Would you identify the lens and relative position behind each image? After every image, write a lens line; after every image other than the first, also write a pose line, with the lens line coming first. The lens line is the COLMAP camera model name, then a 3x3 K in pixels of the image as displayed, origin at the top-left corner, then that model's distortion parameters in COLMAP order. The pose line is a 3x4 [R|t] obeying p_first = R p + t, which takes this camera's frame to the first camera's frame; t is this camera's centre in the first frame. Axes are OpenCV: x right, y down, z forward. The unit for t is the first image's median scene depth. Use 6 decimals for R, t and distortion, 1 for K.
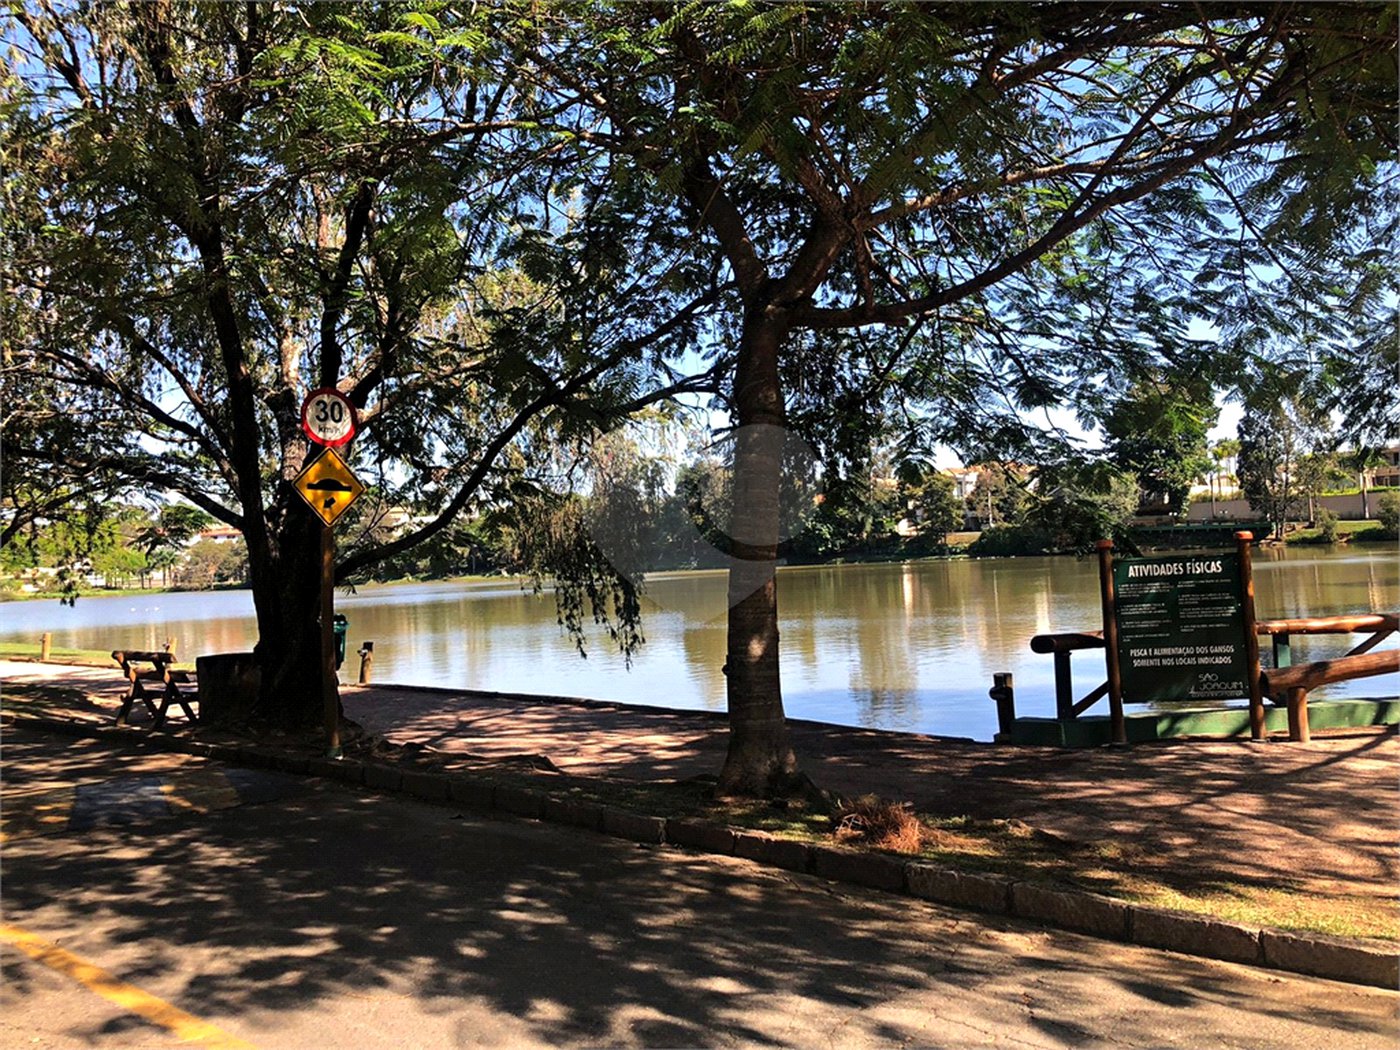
lens RADIAL K [[1130.1, 0, 664.8], [0, 1130.1, 487.4], [0, 0, 1]] dist [-0.011026, 0.041276]
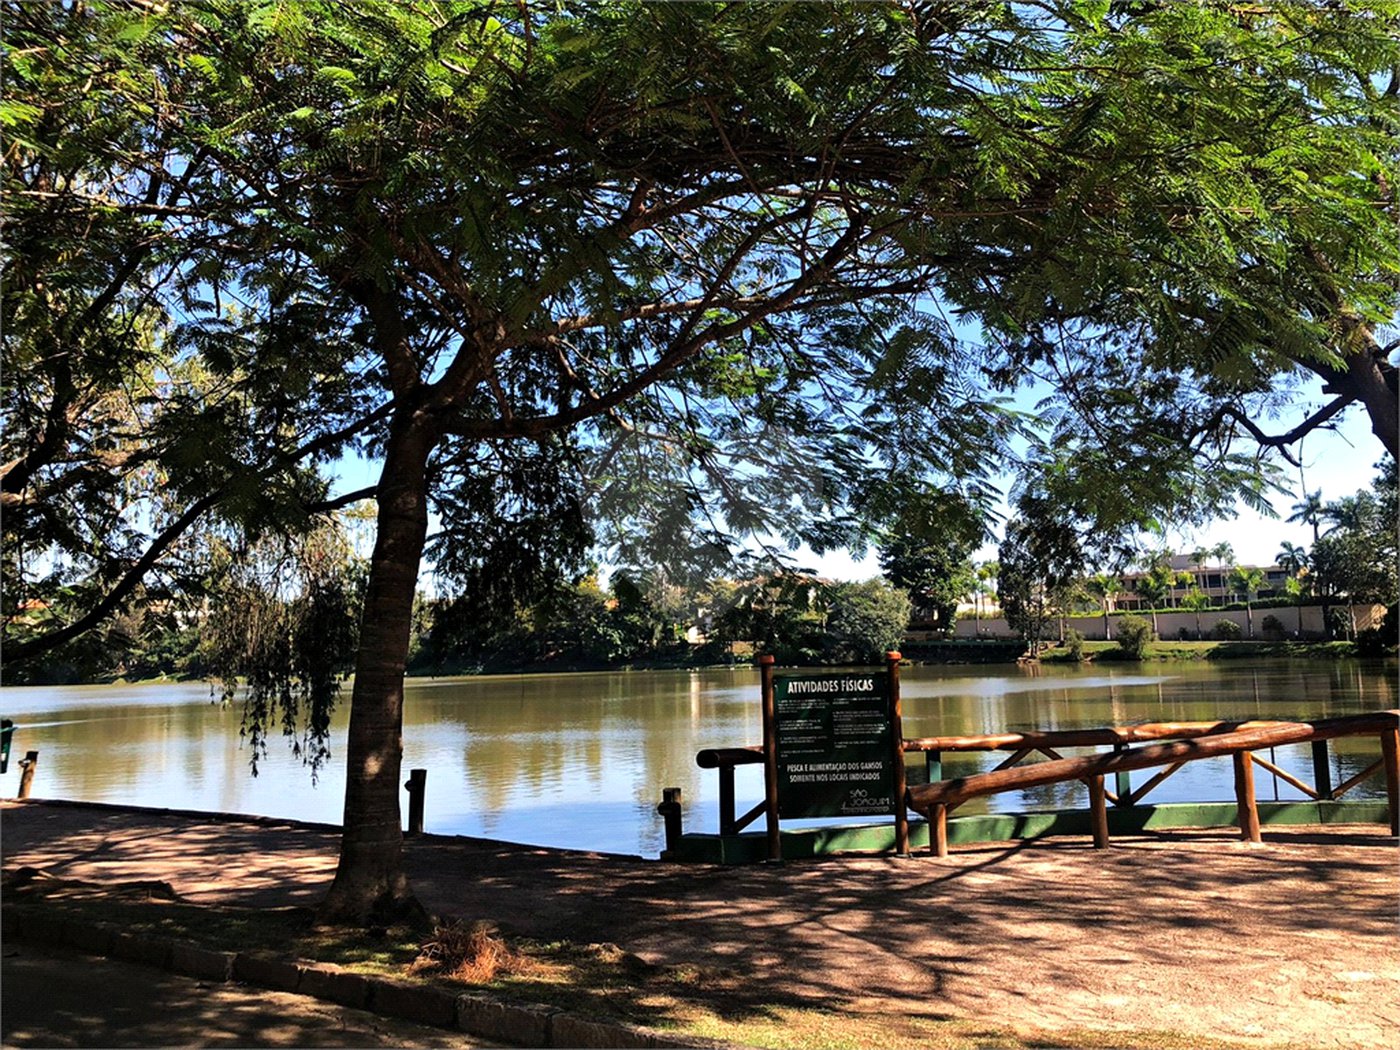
lens RADIAL K [[1129.5, 0, 690.1], [0, 1129.5, 481.0], [0, 0, 1]] dist [0.069733, -0.097881]
pose [[0.980223, 0.053495, 0.190529, 0.106967], [-0.034823, 0.994374, -0.100037, -0.006963], [-0.194808, 0.091424, 0.976571, -0.015215]]
